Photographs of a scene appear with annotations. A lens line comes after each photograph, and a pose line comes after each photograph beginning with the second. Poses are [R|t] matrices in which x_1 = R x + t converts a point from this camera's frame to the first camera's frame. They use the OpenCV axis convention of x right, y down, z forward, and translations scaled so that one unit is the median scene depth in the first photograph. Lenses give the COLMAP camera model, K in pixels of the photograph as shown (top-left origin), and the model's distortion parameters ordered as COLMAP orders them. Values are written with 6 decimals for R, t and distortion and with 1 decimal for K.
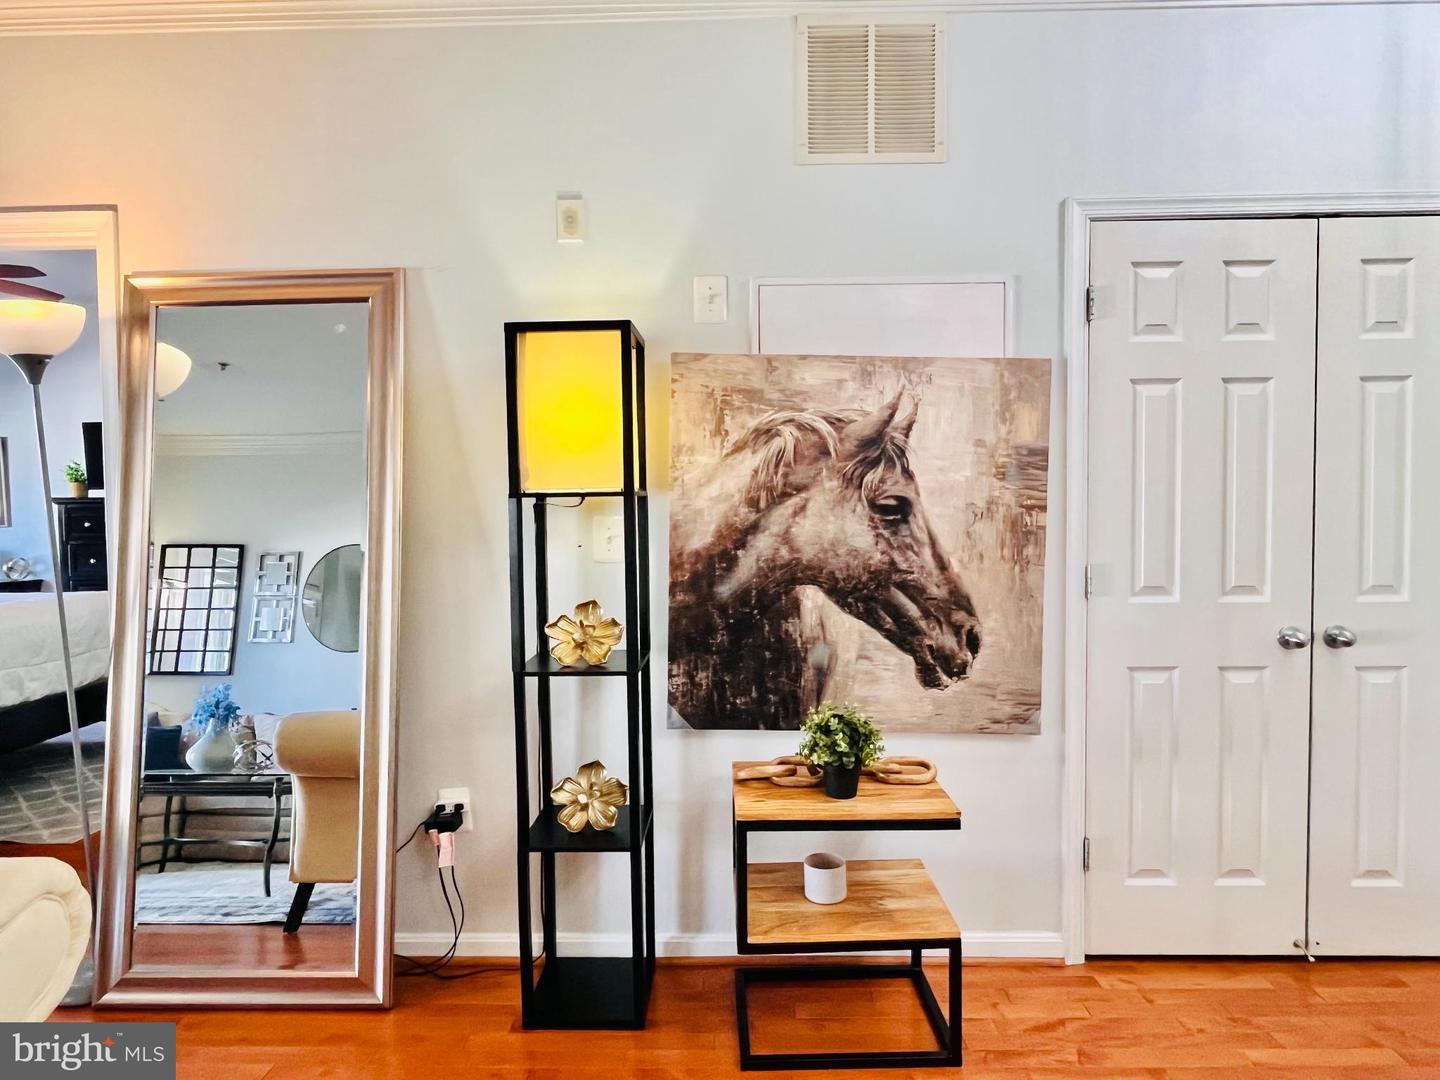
lens RADIAL K [[923.8, 0, 720.0], [0, 923.8, 540.0], [0, 0, 1]] dist [-0.007619, -0.002612]
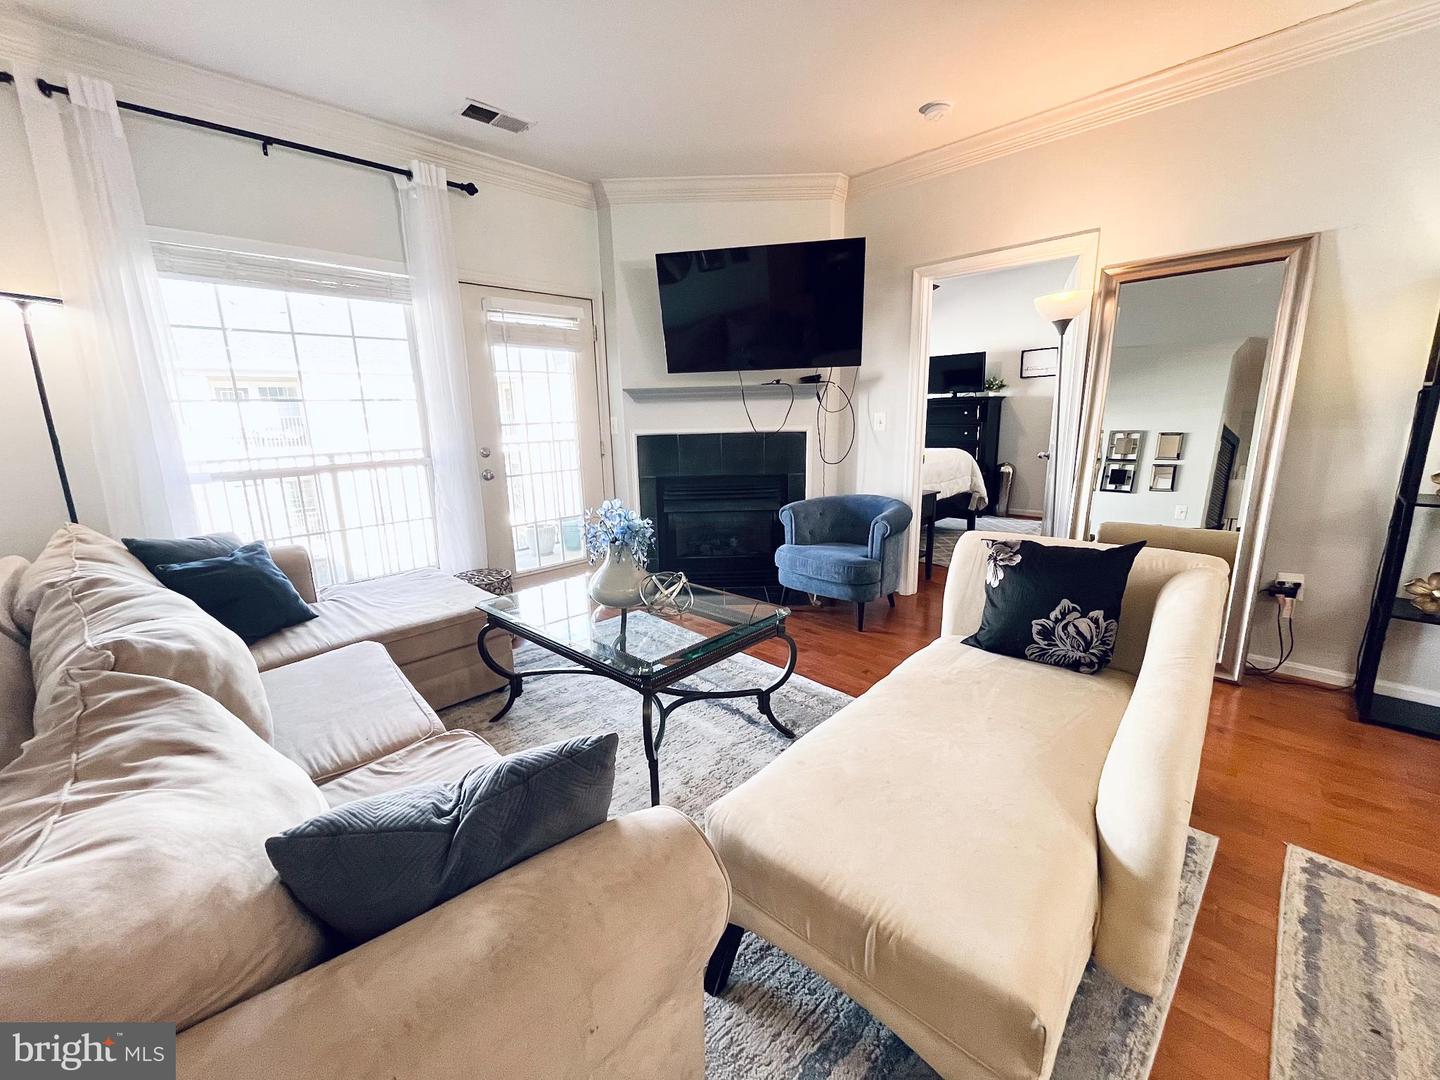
lens RADIAL K [[589.0, 0, 690.0], [0, 589.0, 534.2], [0, 0, 1]] dist [-0.002023, -0.000413]
pose [[0.722416, 0.131613, -0.678817, -0.255270], [-0.009535, 0.983521, 0.180543, 0.019746], [0.691393, -0.123954, 0.711767, -0.313883]]
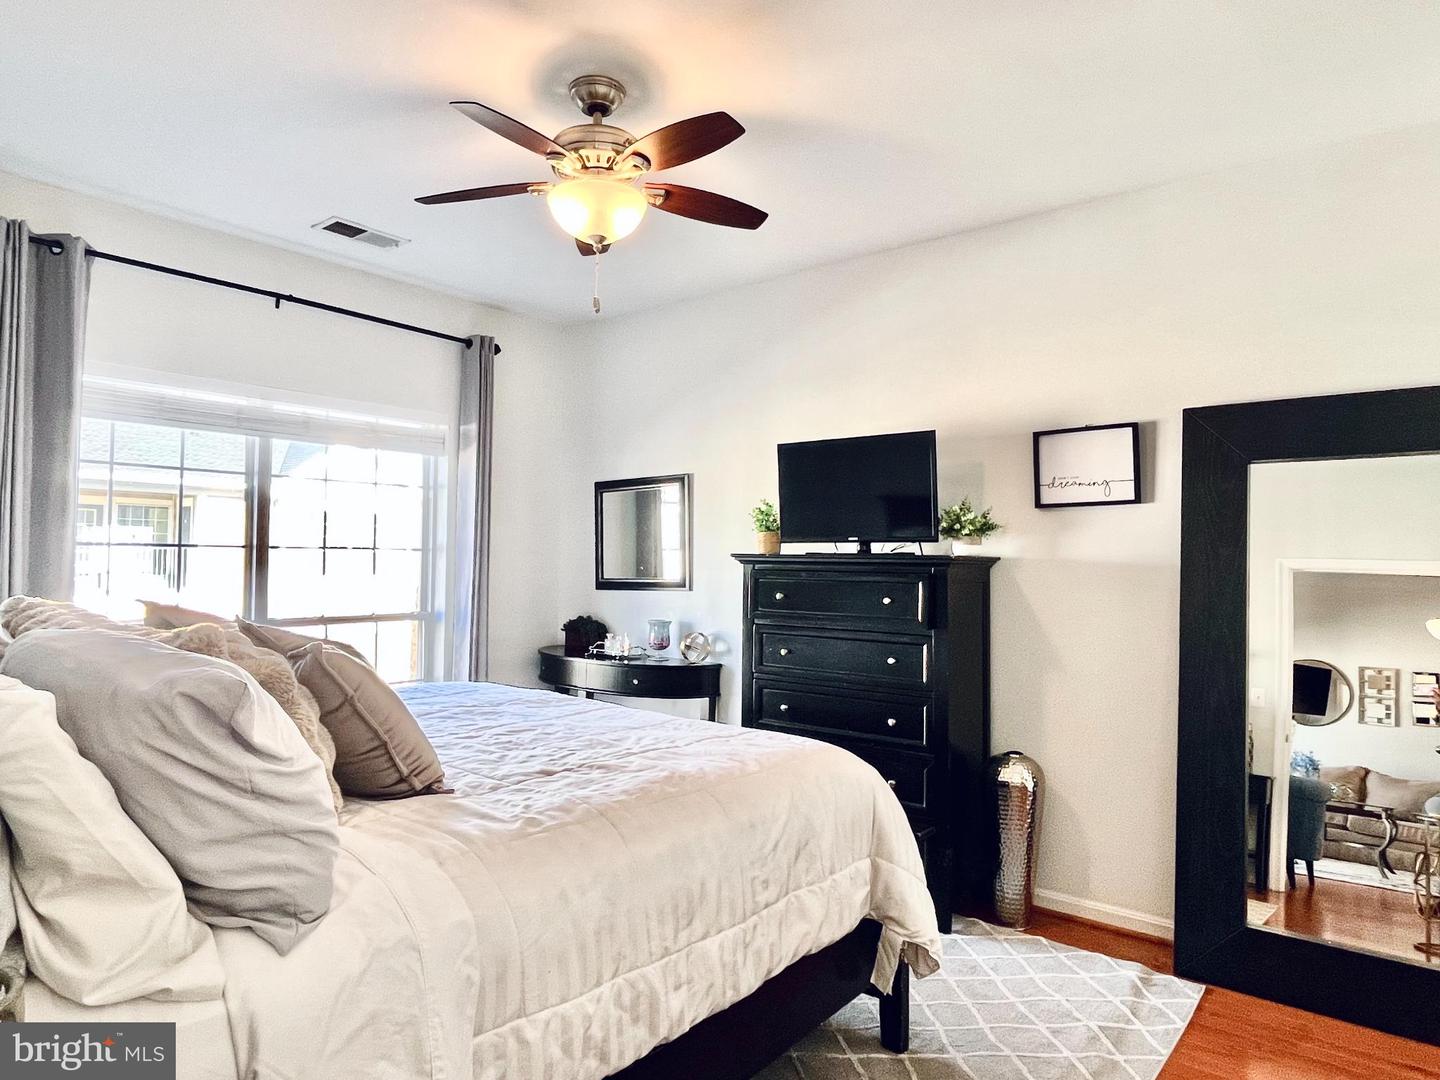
lens RADIAL K [[846.9, 0, 720.0], [0, 846.9, 540.0], [0, 0, 1]] dist [0.001528, 0.000171]
pose [[0.794624, 0.004441, -0.607086, -0.502207], [-0.040248, 0.998159, -0.045378, -0.038650], [0.605767, 0.060492, 0.793339, 0.698022]]
